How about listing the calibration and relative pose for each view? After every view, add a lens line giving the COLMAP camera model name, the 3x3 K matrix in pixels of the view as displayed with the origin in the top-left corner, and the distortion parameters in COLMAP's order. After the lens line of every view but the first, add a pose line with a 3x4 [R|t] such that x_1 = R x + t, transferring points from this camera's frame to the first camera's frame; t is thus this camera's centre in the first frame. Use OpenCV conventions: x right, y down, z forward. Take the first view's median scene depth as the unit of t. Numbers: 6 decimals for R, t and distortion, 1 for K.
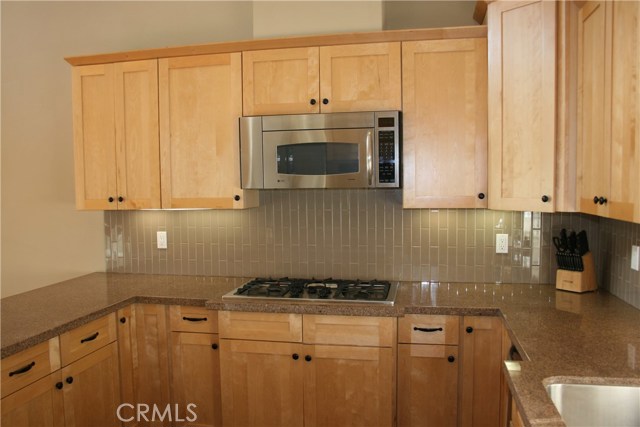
lens RADIAL K [[530.1, 0, 318.1], [0, 530.1, 210.6], [0, 0, 1]] dist [-0.087740, -0.001341]
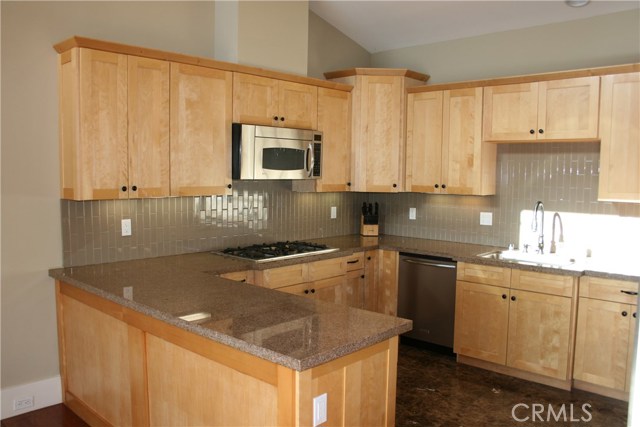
lens RADIAL K [[530.1, 0, 319.4], [0, 530.1, 215.6], [0, 0, 1]] dist [-0.087740, -0.001341]
pose [[0.525605, -0.051108, 0.849192, -1.113491], [0.026413, 0.998693, 0.043757, -0.003469], [-0.850318, -0.000570, 0.526268, 0.147380]]
